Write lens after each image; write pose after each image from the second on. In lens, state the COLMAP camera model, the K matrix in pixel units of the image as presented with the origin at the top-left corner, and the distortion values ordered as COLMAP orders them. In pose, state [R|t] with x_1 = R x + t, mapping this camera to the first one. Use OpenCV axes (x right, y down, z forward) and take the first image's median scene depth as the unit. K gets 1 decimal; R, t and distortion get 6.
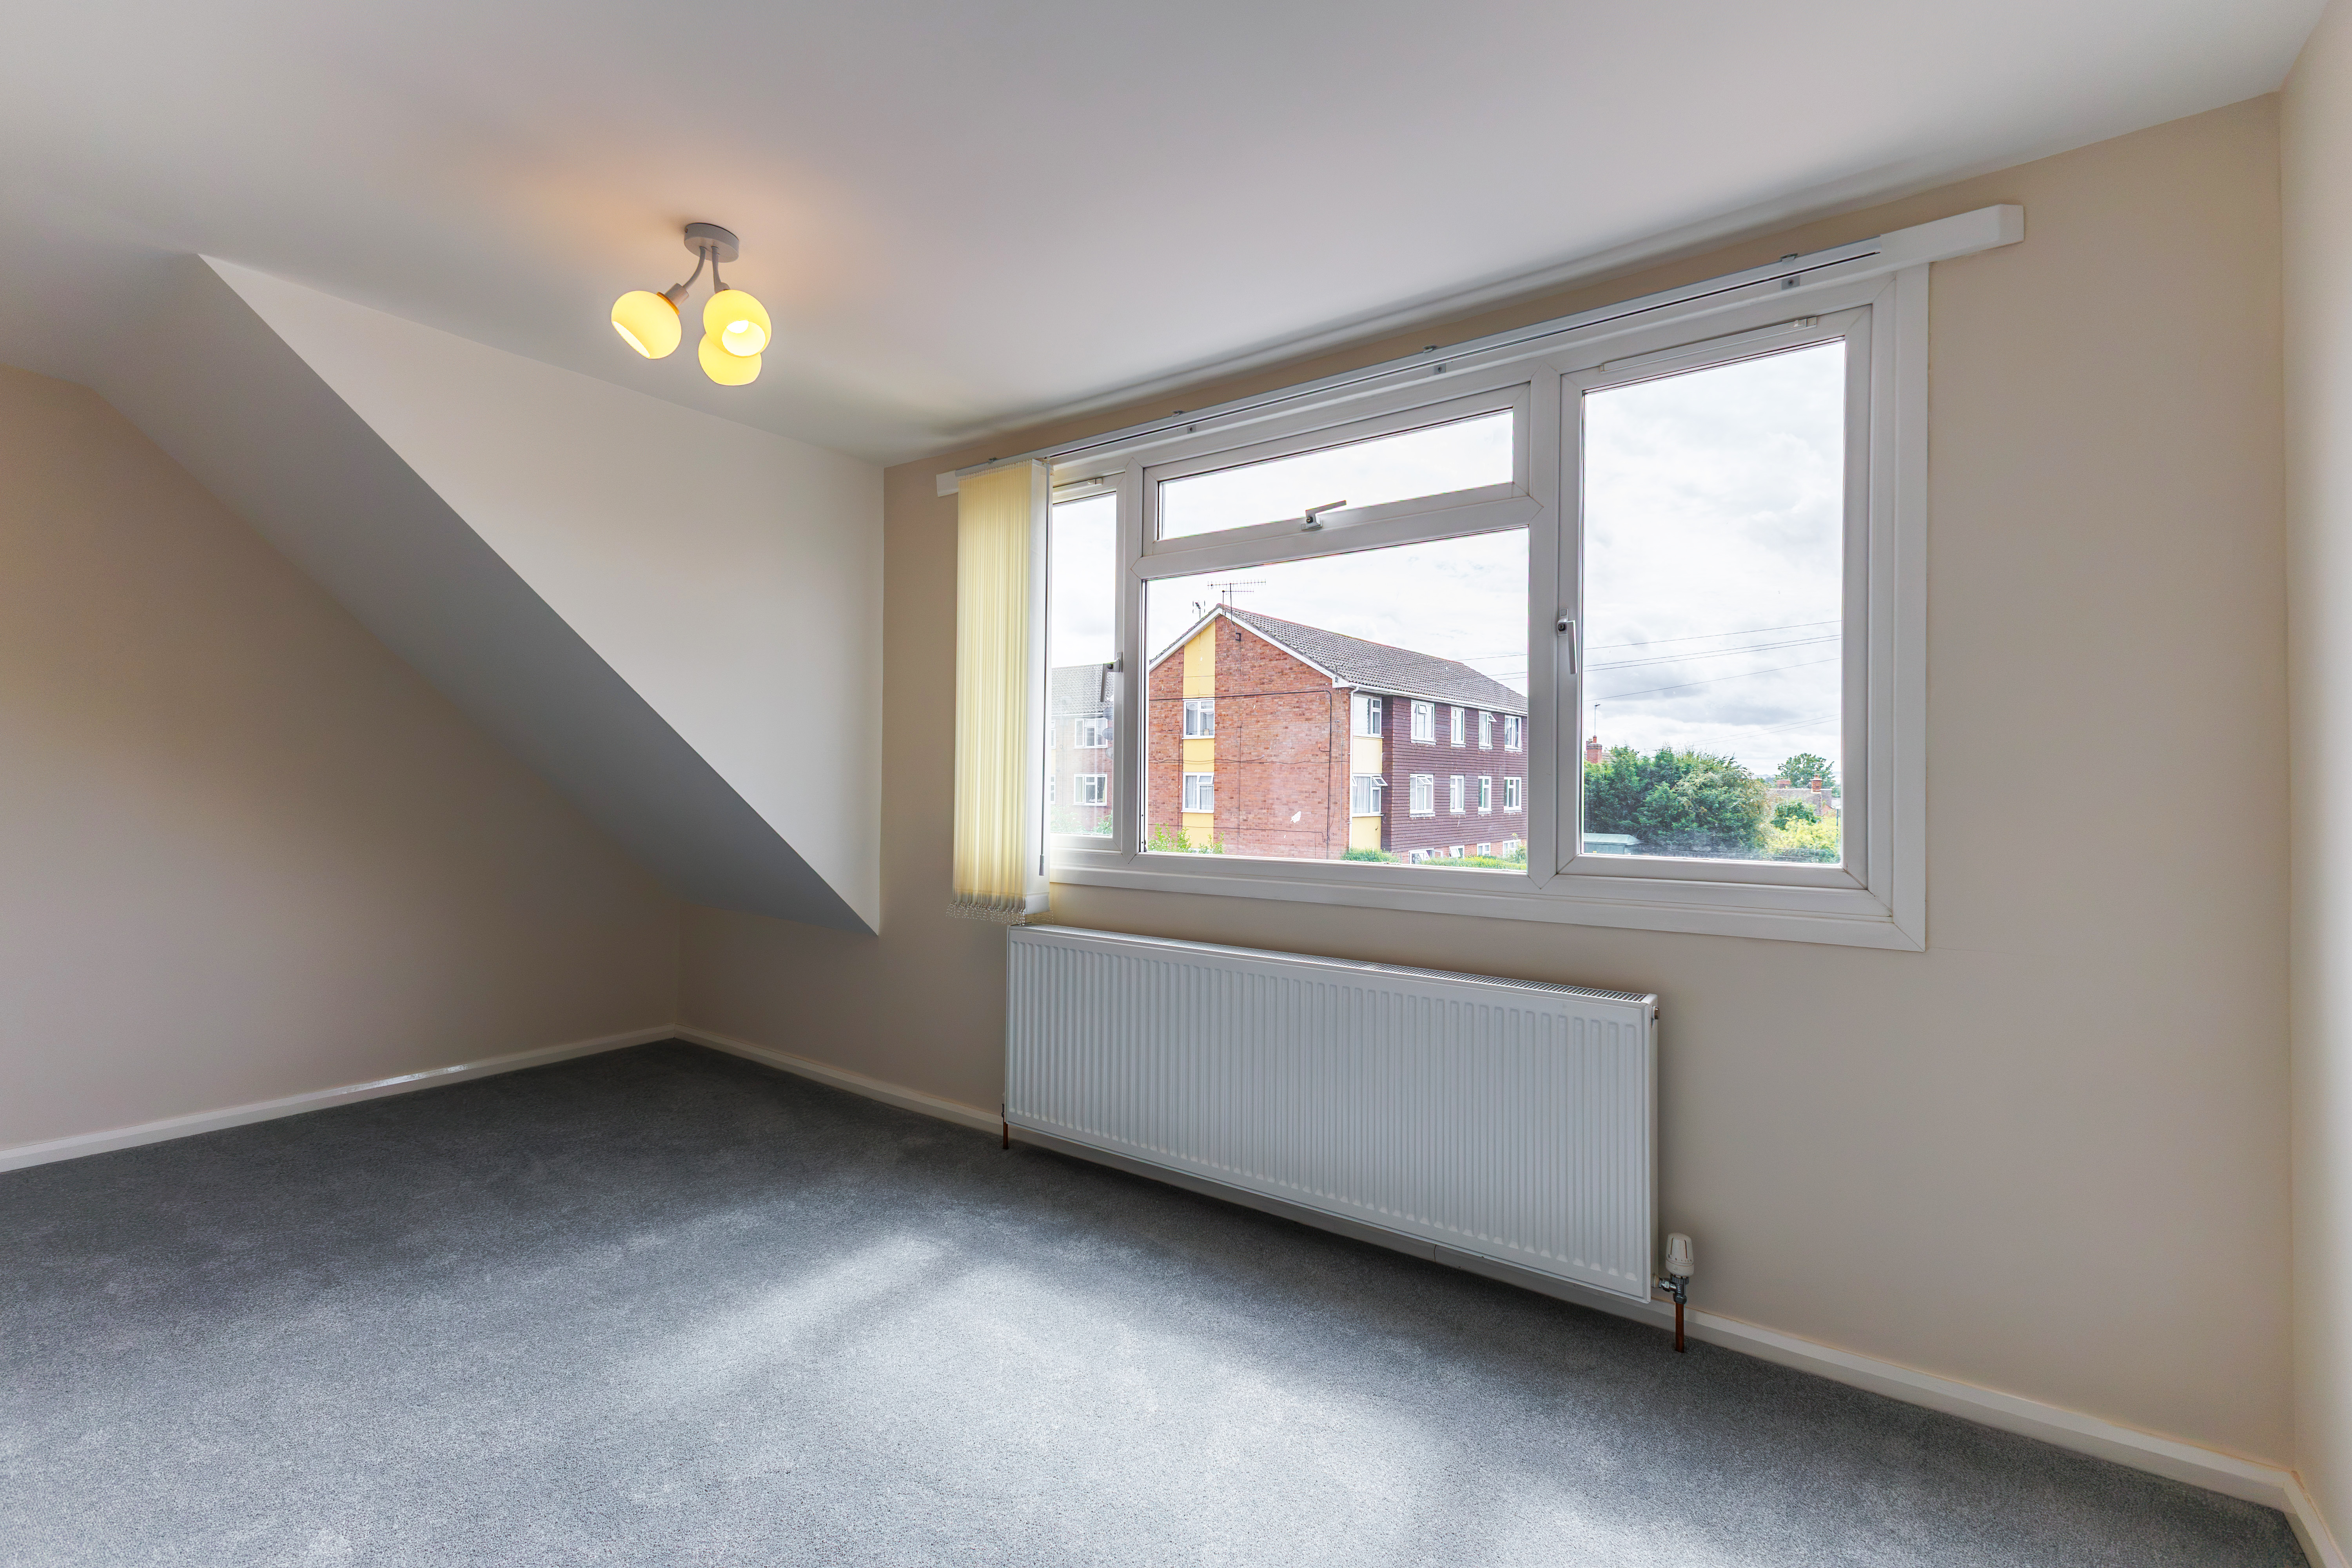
lens RADIAL K [[1015.0, 0, 1189.2], [0, 1015.0, 778.0], [0, 0, 1]] dist [0.013499, -0.006308]
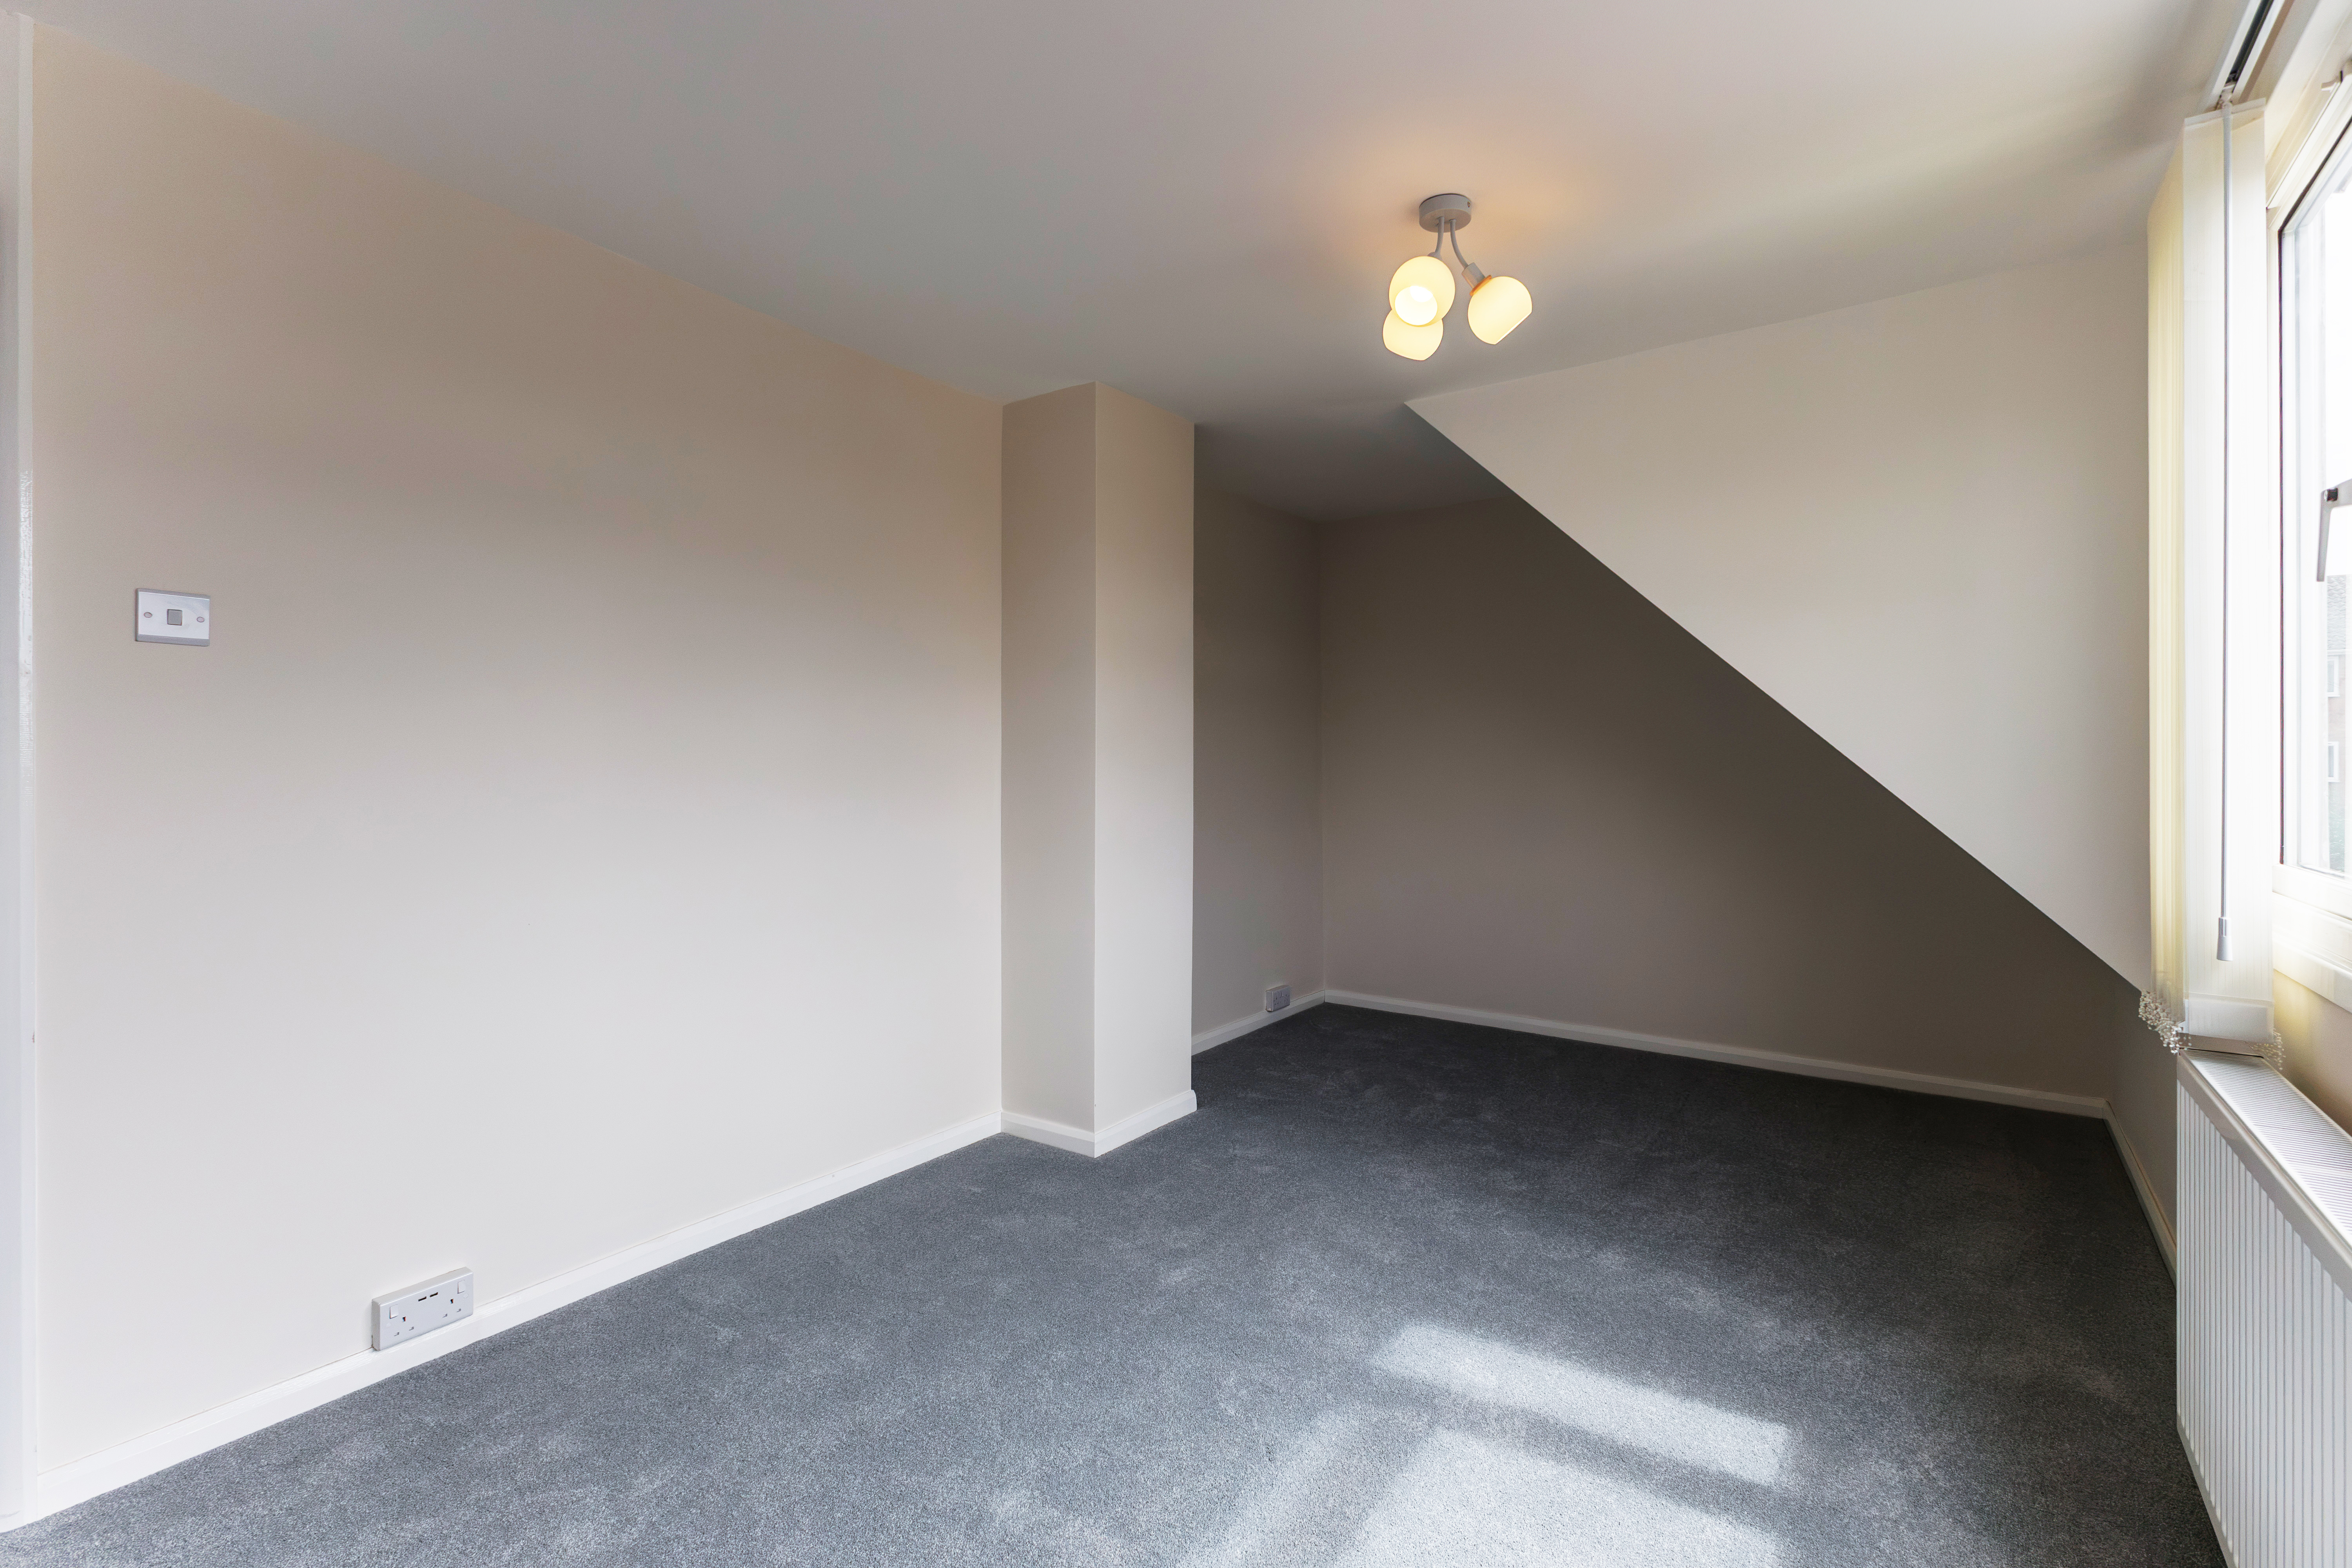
lens RADIAL K [[1030.3, 0, 1190.2], [0, 1030.3, 780.4], [0, 0, 1]] dist [0.010277, -0.005398]
pose [[-0.004270, 0.008626, -0.999954, 0.407233], [0.011637, 0.999896, 0.008576, -0.000928], [0.999923, -0.011599, -0.004370, 0.602857]]
